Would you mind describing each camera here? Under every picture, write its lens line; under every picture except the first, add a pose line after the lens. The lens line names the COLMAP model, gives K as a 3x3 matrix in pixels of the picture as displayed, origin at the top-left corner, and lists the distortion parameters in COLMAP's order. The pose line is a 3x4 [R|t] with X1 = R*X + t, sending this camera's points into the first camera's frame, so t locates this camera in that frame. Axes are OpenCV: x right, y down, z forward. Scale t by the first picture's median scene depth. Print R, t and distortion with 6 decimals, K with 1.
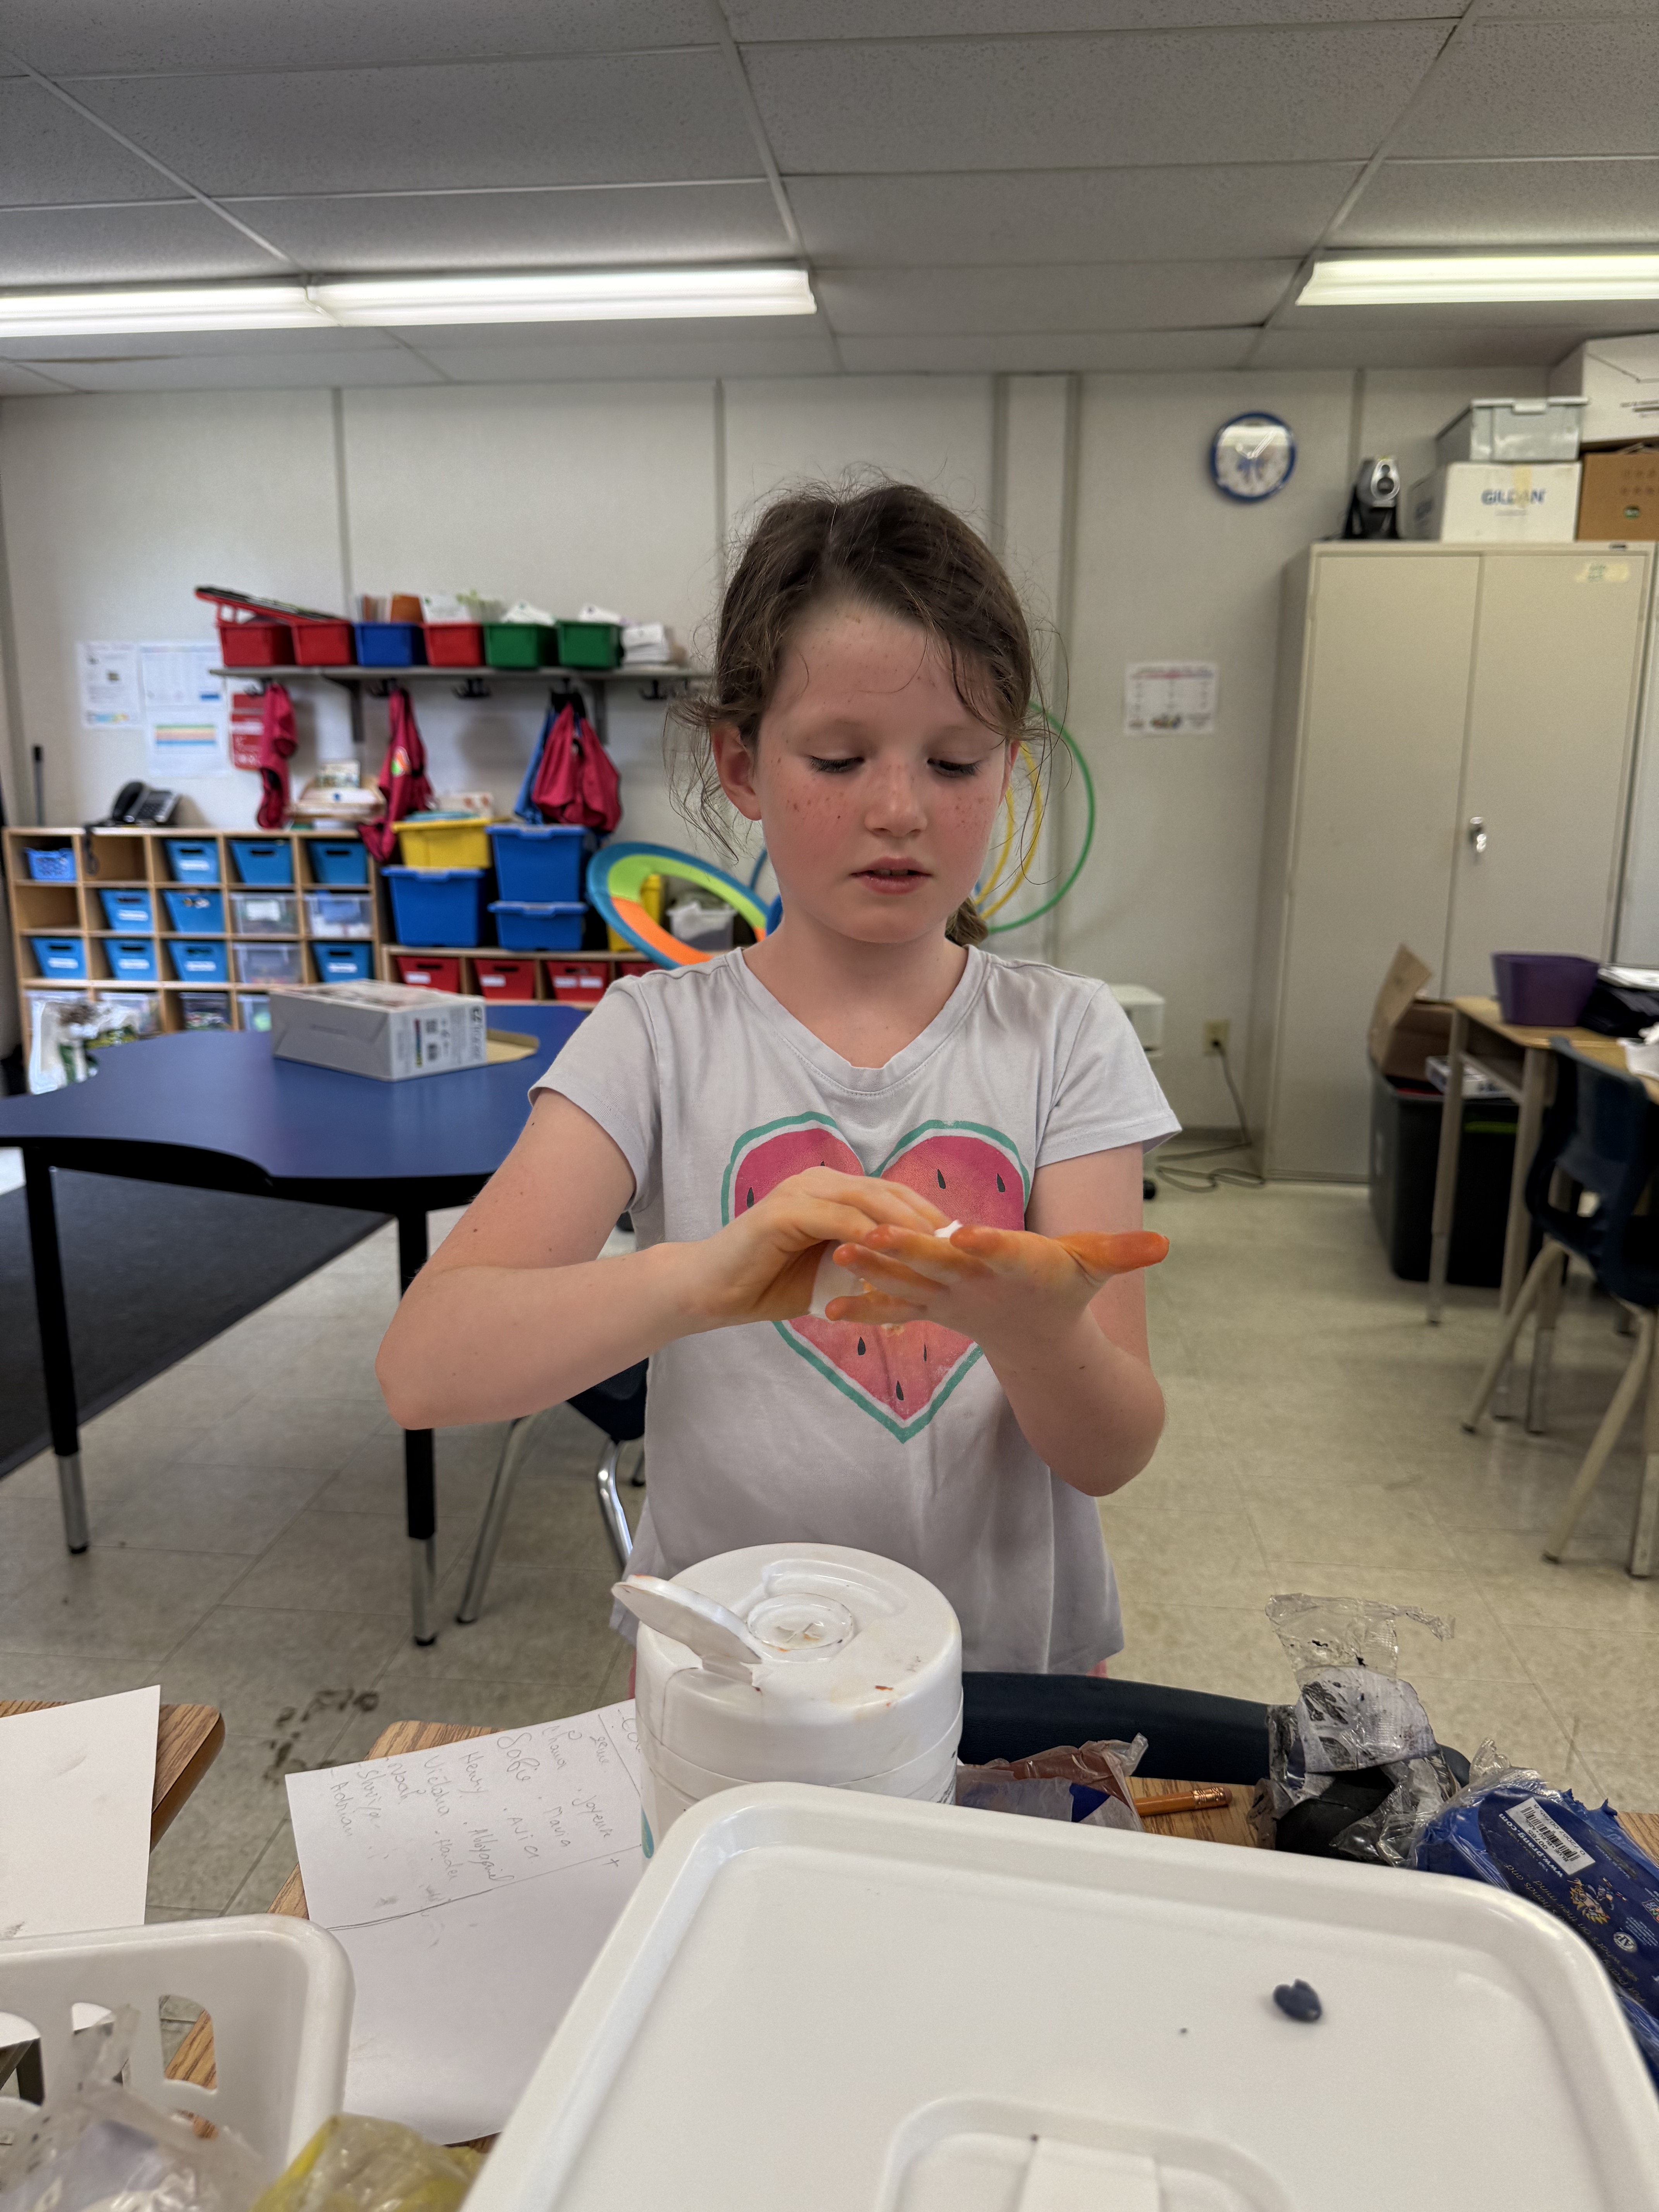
lens RADIAL K [[1589.3, 0, 810.2], [0, 1589.3, 1120.0], [0, 0, 1]] dist [0.015158, -0.022382]
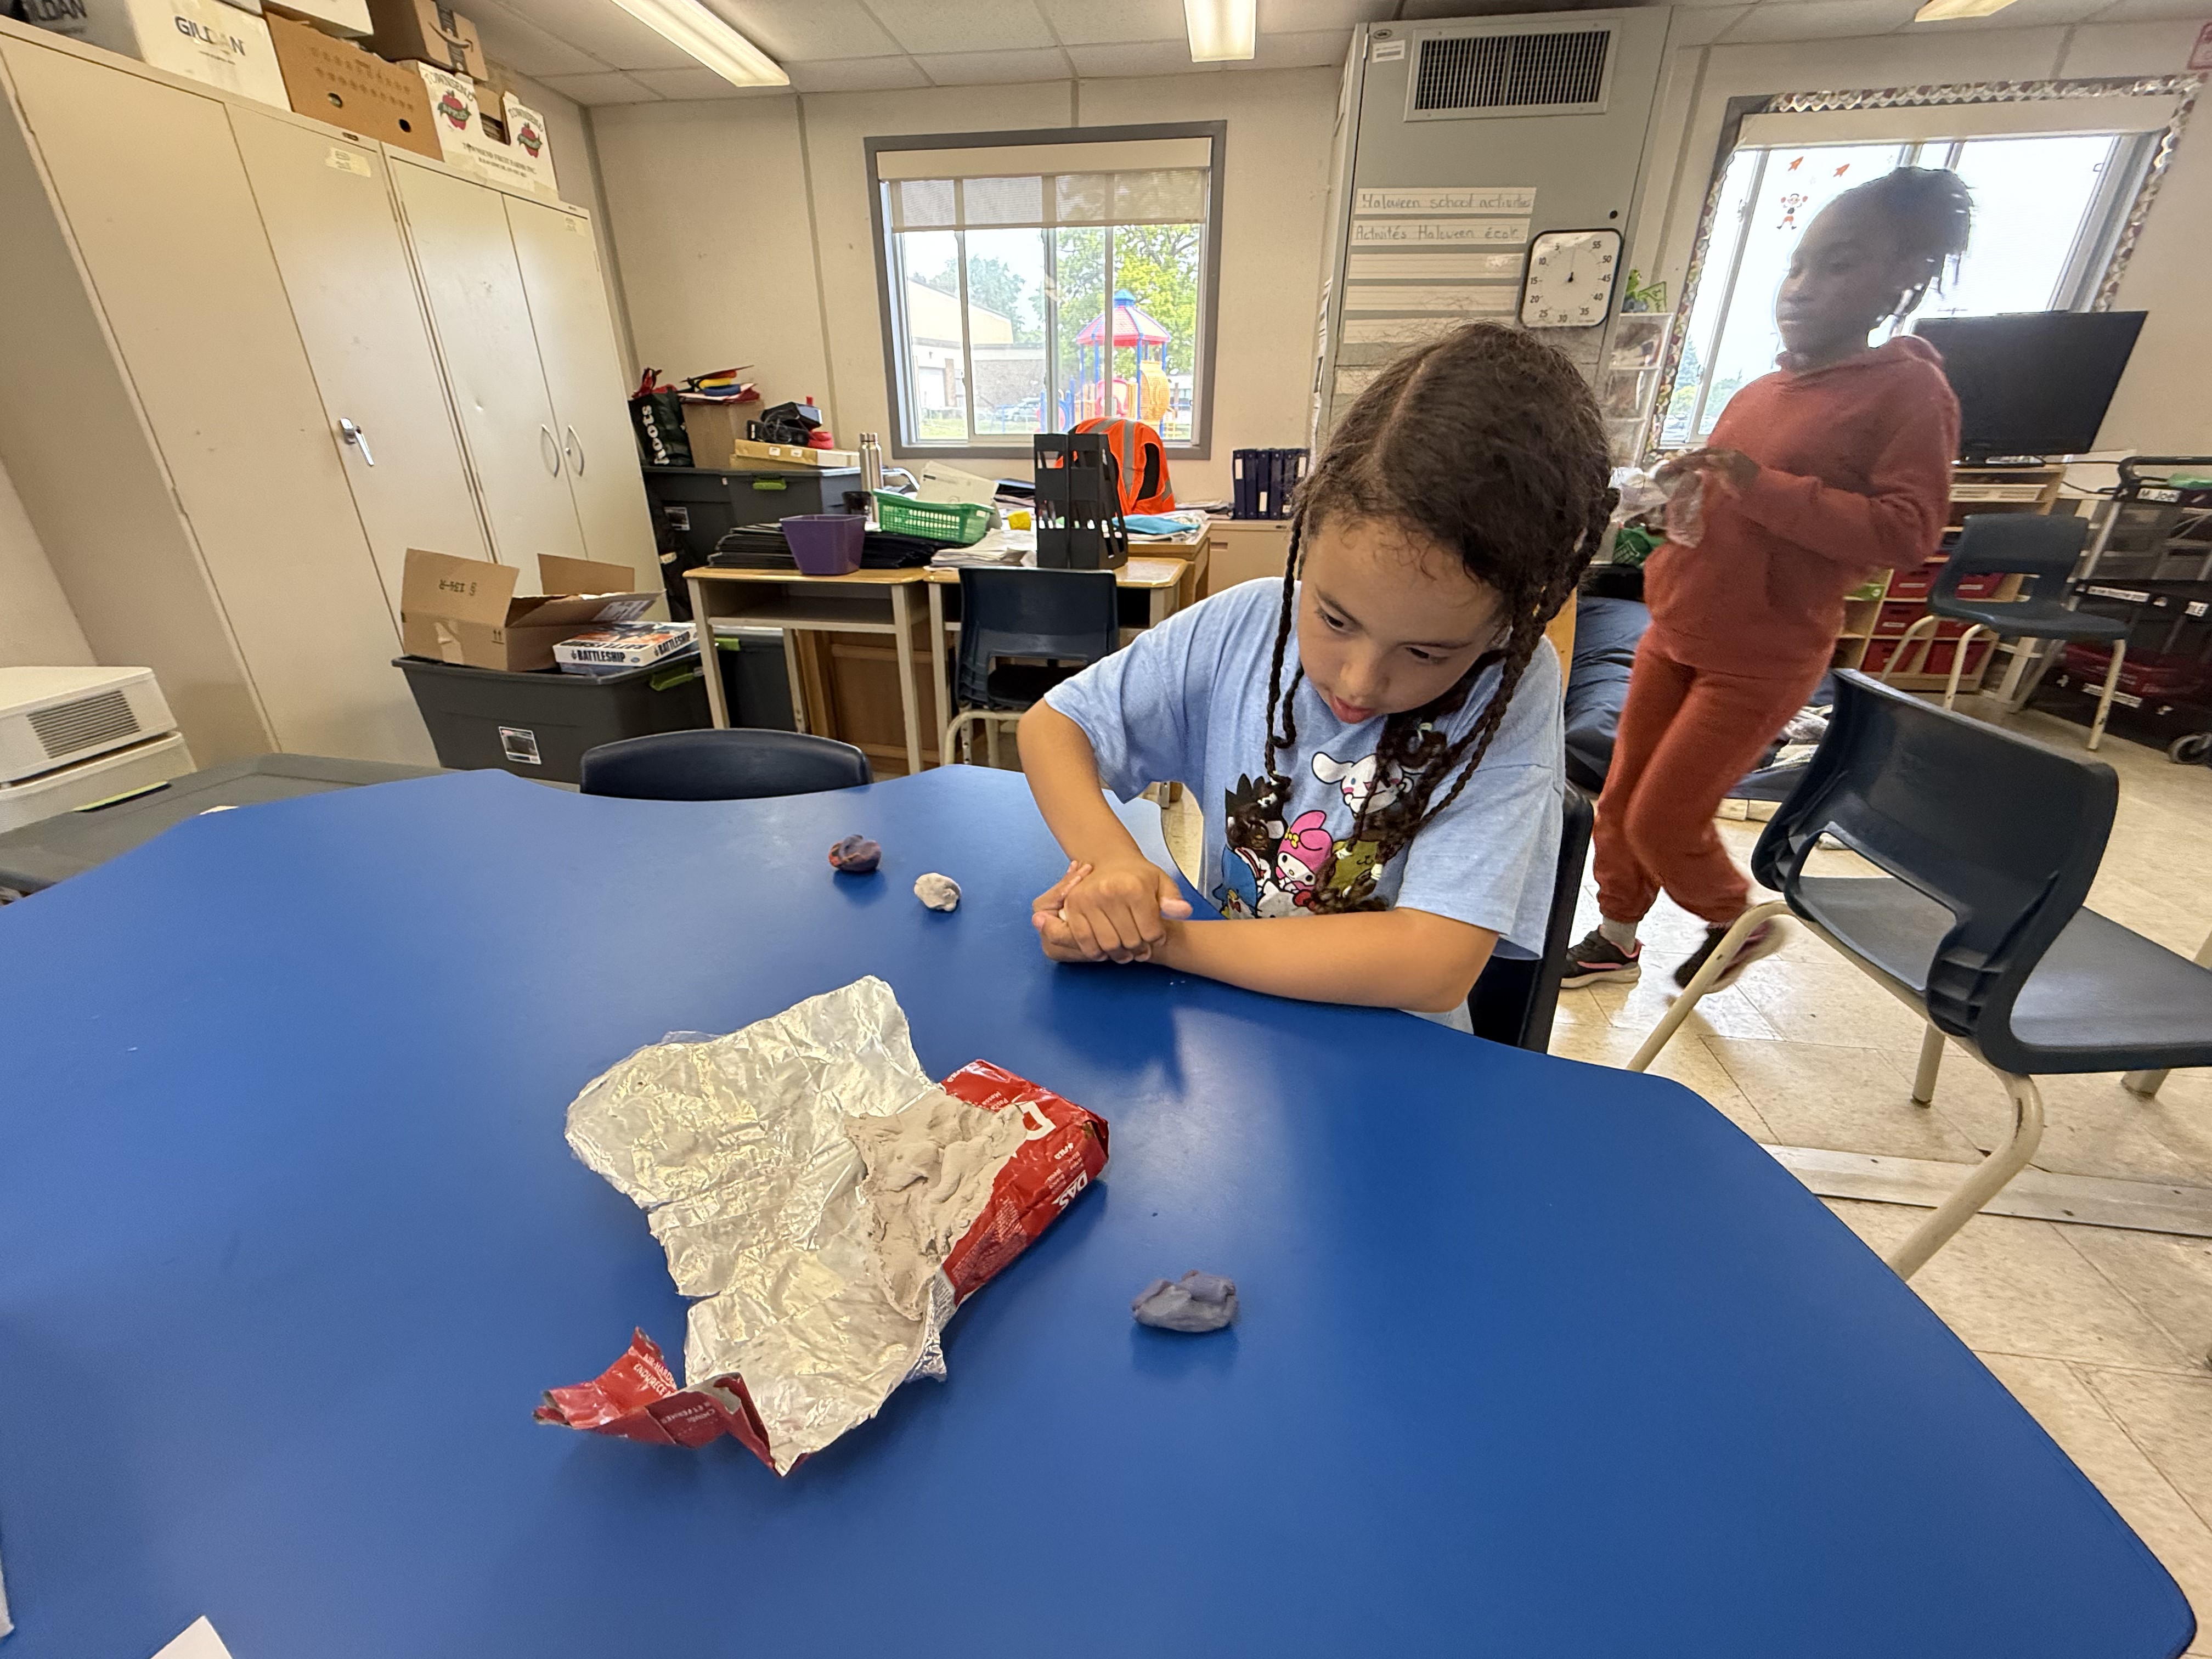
lens RADIAL K [[892.7, 0, 1096.5], [0, 892.7, 830.3], [0, 0, 1]] dist [0.000752, 0.000354]
pose [[0.051522, -0.416747, 0.907561, -0.209335], [0.213908, 0.892282, 0.397588, -0.090447], [-0.975494, 0.173650, 0.135117, 0.575909]]
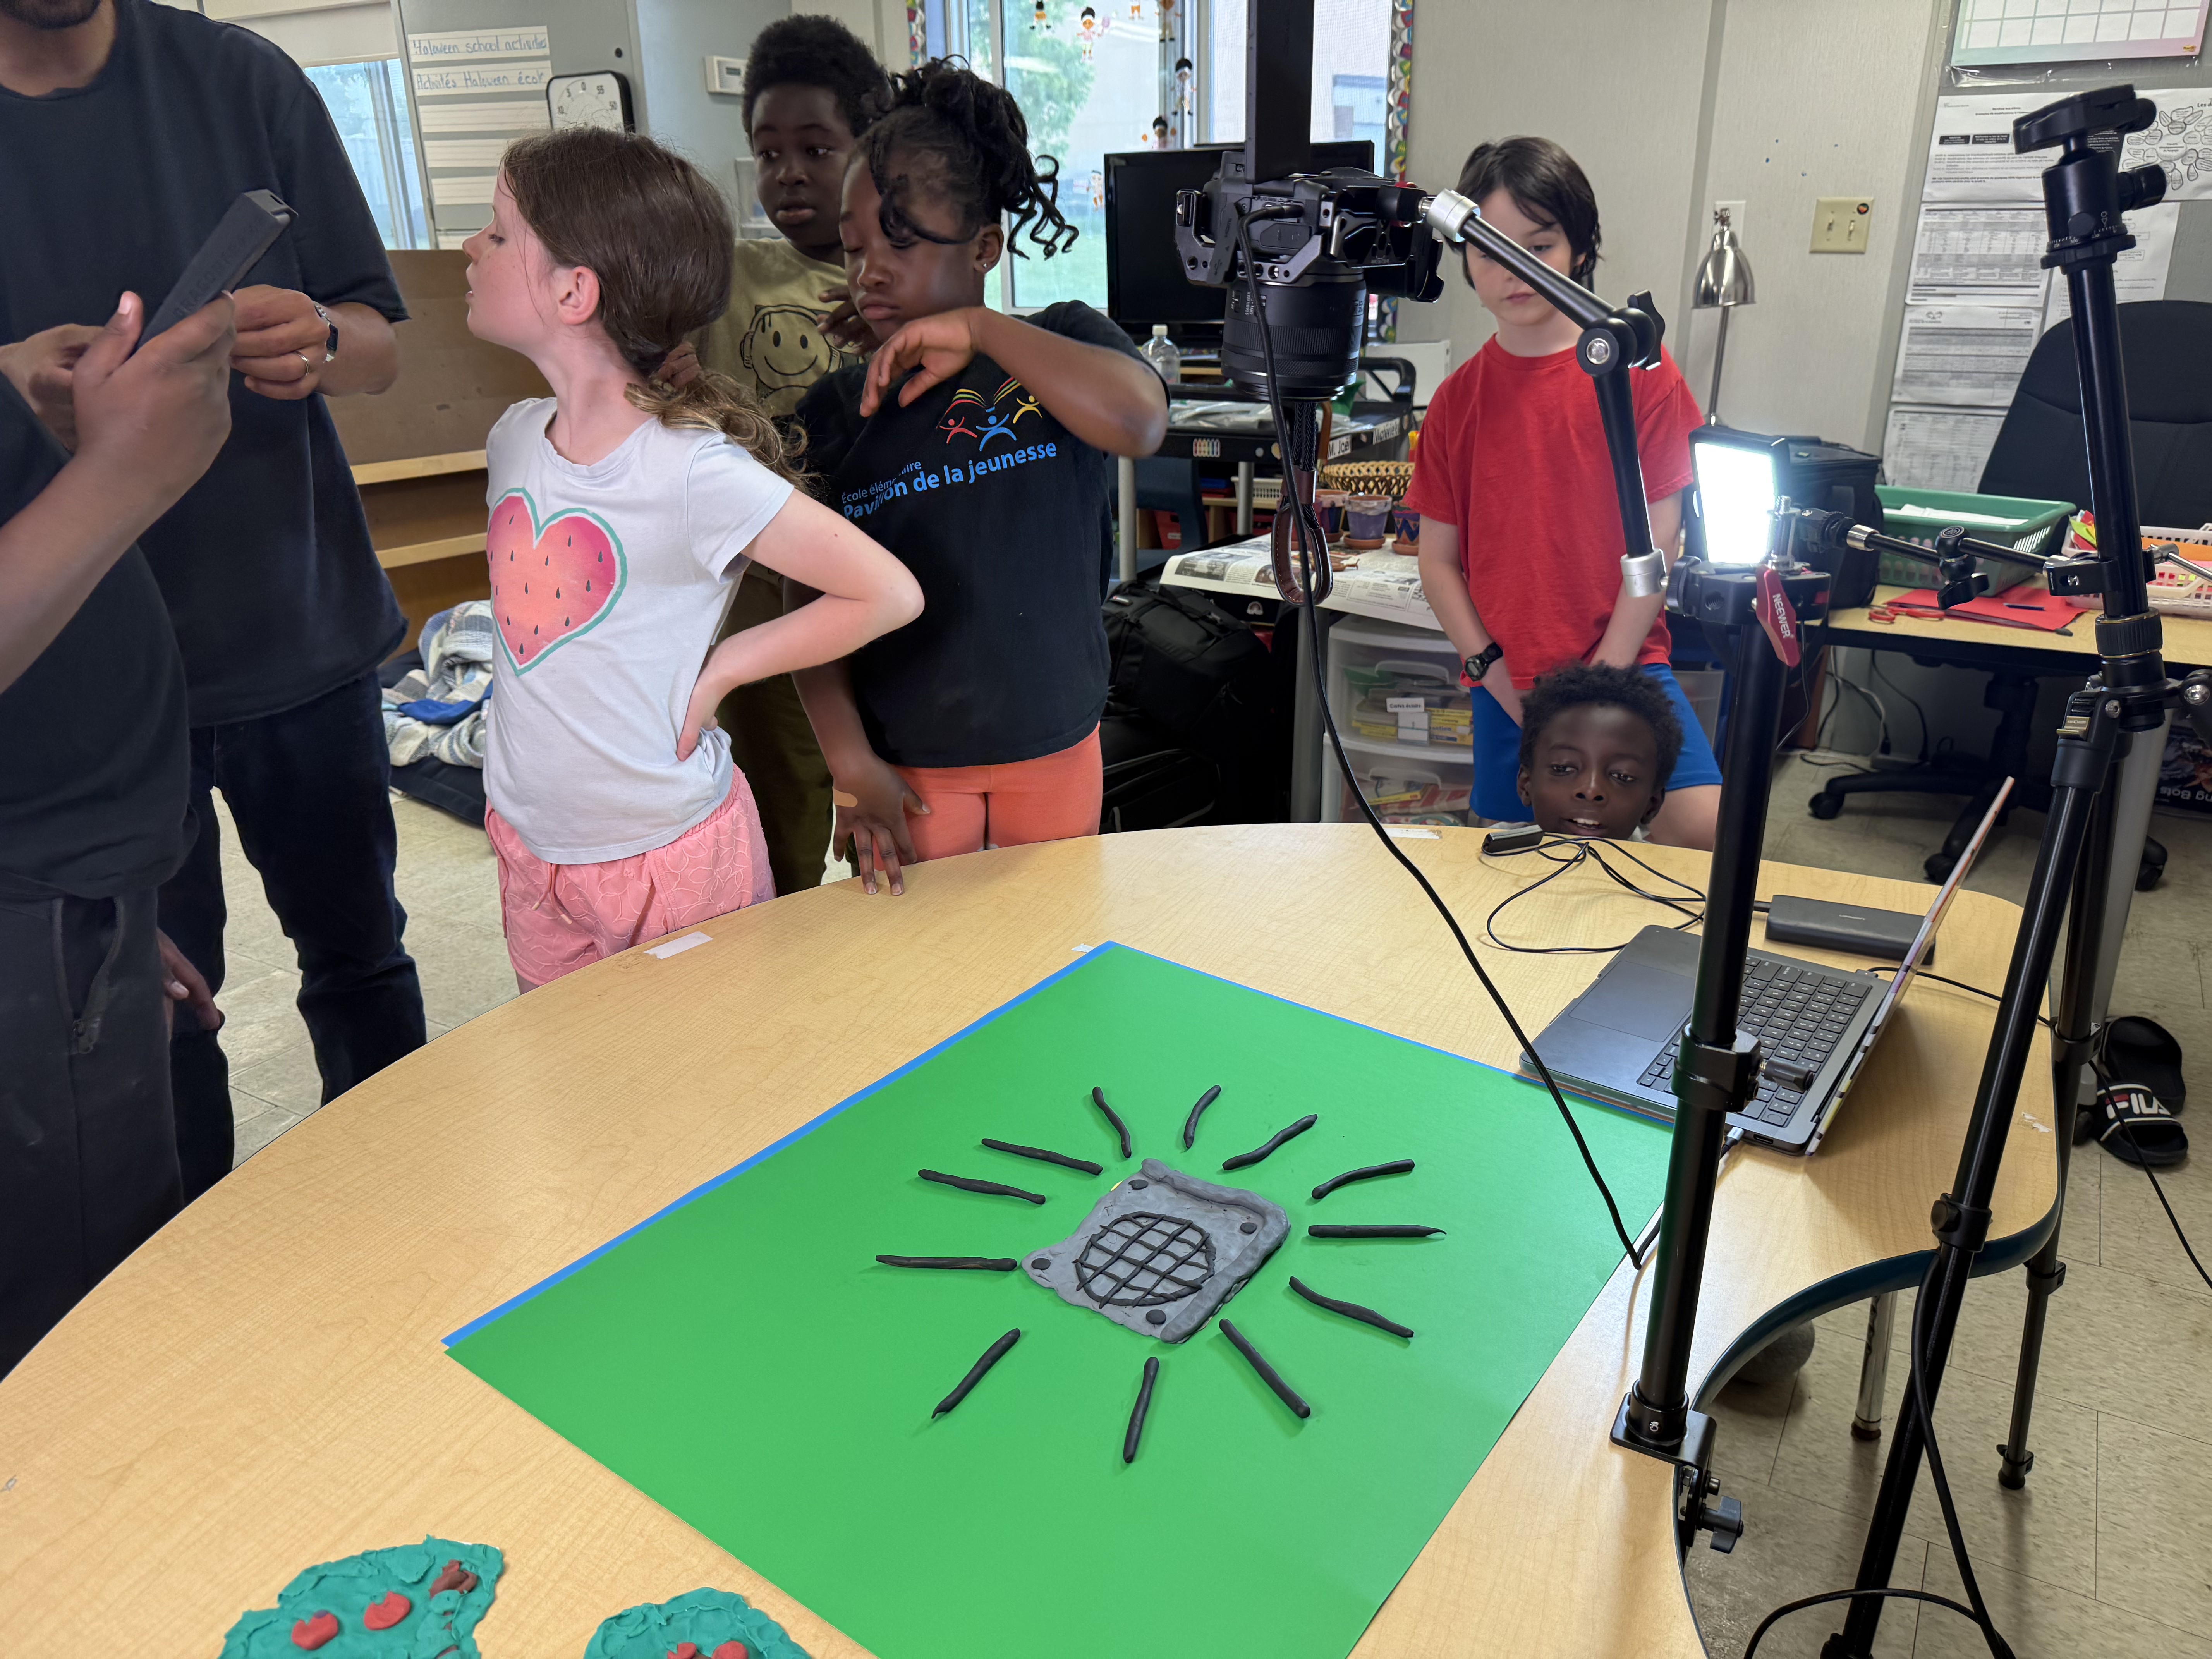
lens RADIAL K [[1589.3, 0, 1123.6], [0, 1589.3, 830.0], [0, 0, 1]] dist [0.015158, -0.022382]
pose [[0.422384, -0.333470, 0.842846, -0.235296], [0.208392, 0.940683, 0.267745, 0.128230], [-0.882136, 0.062551, 0.466822, -0.670540]]
